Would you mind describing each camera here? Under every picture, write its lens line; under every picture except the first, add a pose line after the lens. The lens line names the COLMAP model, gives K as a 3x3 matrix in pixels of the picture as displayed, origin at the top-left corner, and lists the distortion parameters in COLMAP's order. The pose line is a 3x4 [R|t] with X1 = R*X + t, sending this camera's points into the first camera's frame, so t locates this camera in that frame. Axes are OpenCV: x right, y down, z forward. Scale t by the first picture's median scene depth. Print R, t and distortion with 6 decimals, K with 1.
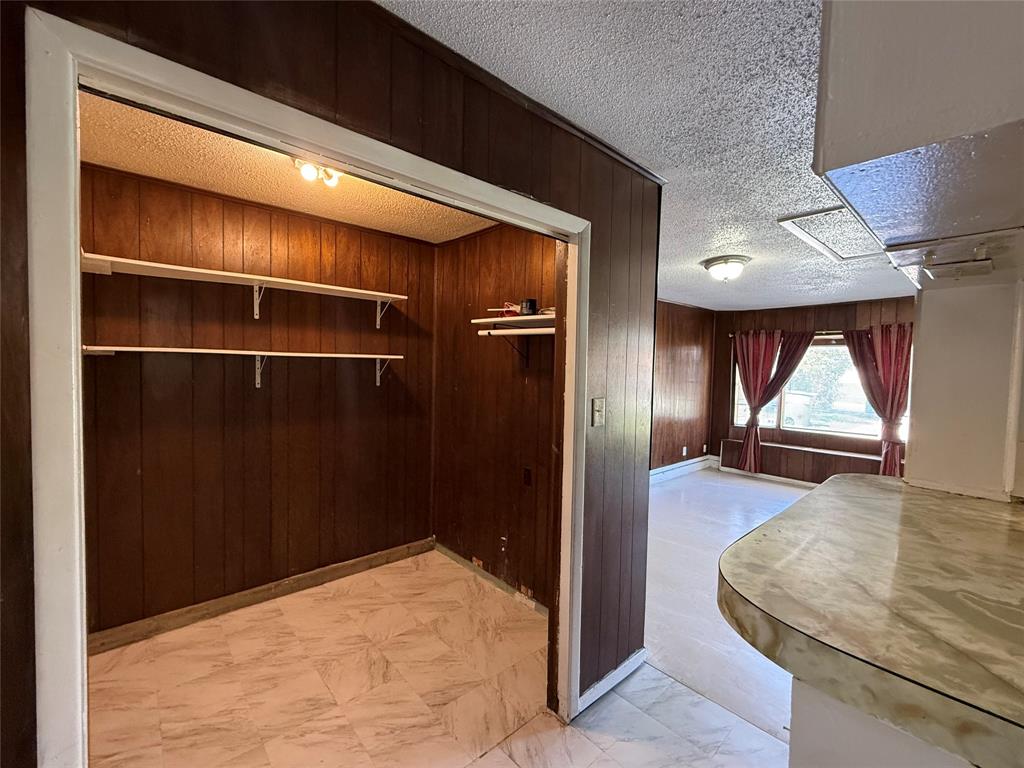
lens RADIAL K [[427.2, 0, 512.0], [0, 427.2, 384.0], [0, 0, 1]] dist [-0.002535, -0.000216]
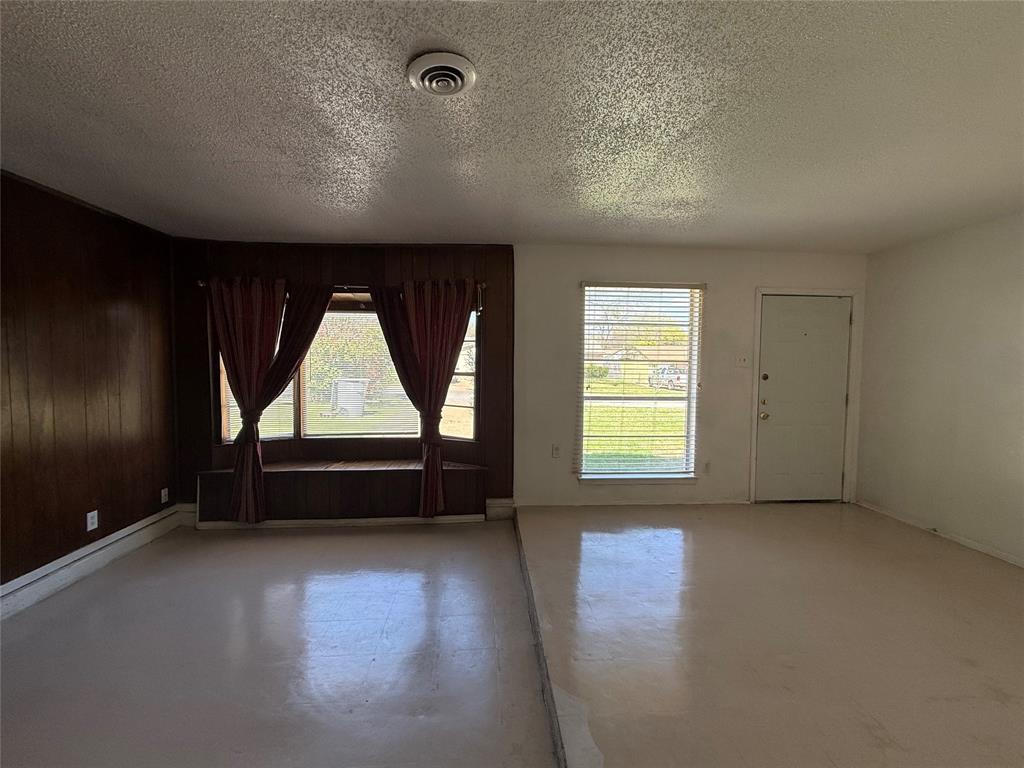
lens RADIAL K [[407.1, 0, 506.7], [0, 407.1, 383.4], [0, 0, 1]] dist [-0.002500, -0.000189]
pose [[0.600356, -0.056914, 0.797705, 0.339363], [0.037140, 0.998372, 0.043279, 0.007461], [-0.798870, 0.003645, 0.601493, 0.389022]]
